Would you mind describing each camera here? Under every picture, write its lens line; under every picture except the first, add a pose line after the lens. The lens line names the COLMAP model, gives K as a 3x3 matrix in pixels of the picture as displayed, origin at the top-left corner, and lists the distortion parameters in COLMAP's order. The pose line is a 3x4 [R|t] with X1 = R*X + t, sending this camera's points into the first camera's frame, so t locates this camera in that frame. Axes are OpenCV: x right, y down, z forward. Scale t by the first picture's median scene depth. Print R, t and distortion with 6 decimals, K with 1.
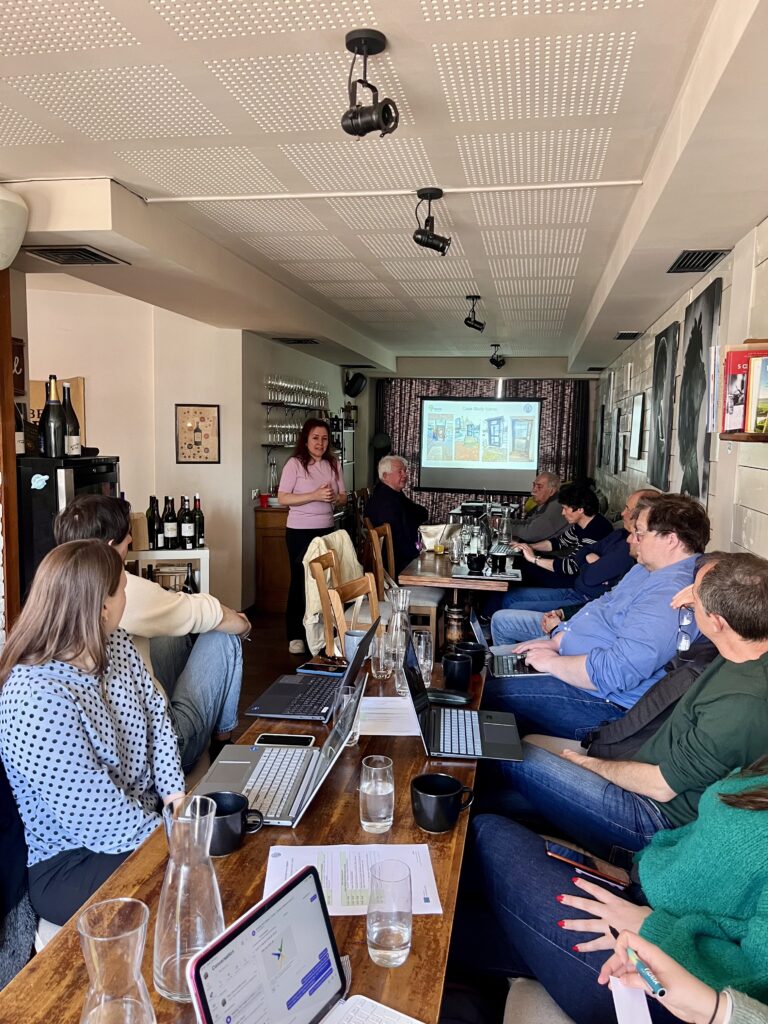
lens RADIAL K [[789.0, 0, 384.0], [0, 789.0, 512.0], [0, 0, 1]] dist [0.004576, 0.002851]
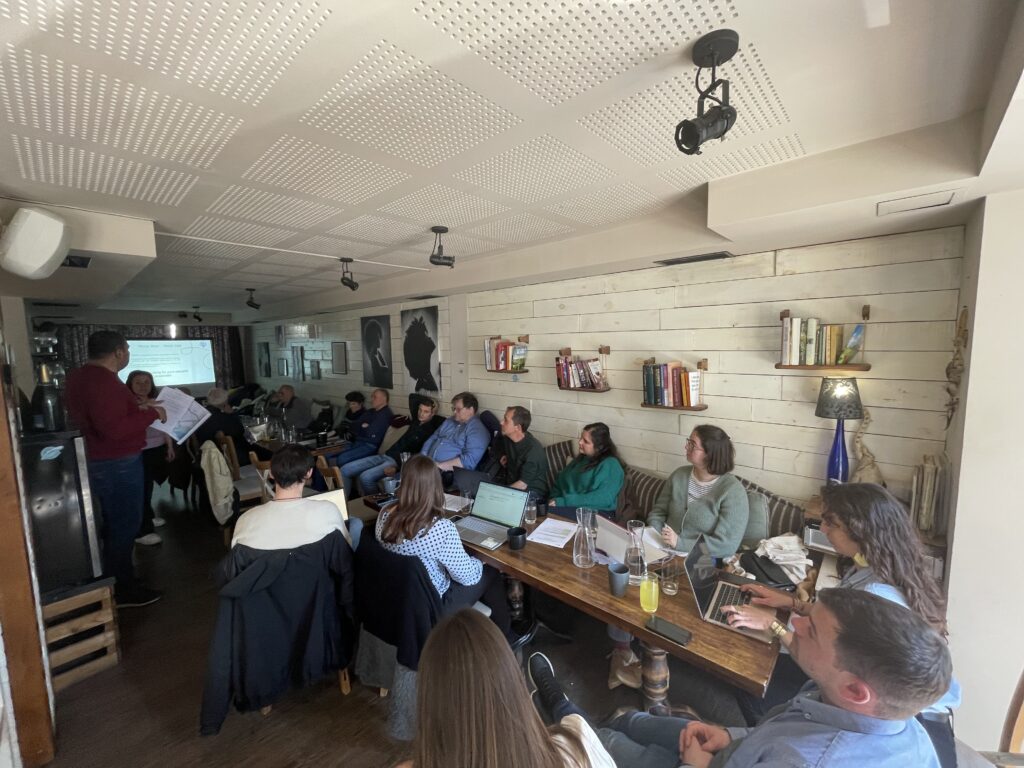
lens RADIAL K [[409.3, 0, 512.0], [0, 409.3, 384.0], [0, 0, 1]] dist [0.000233, 0.000044]
pose [[0.524422, -0.120232, 0.842927, -0.579400], [0.117021, 0.990763, 0.068515, -0.101268], [-0.843379, 0.062709, 0.533648, 0.094384]]
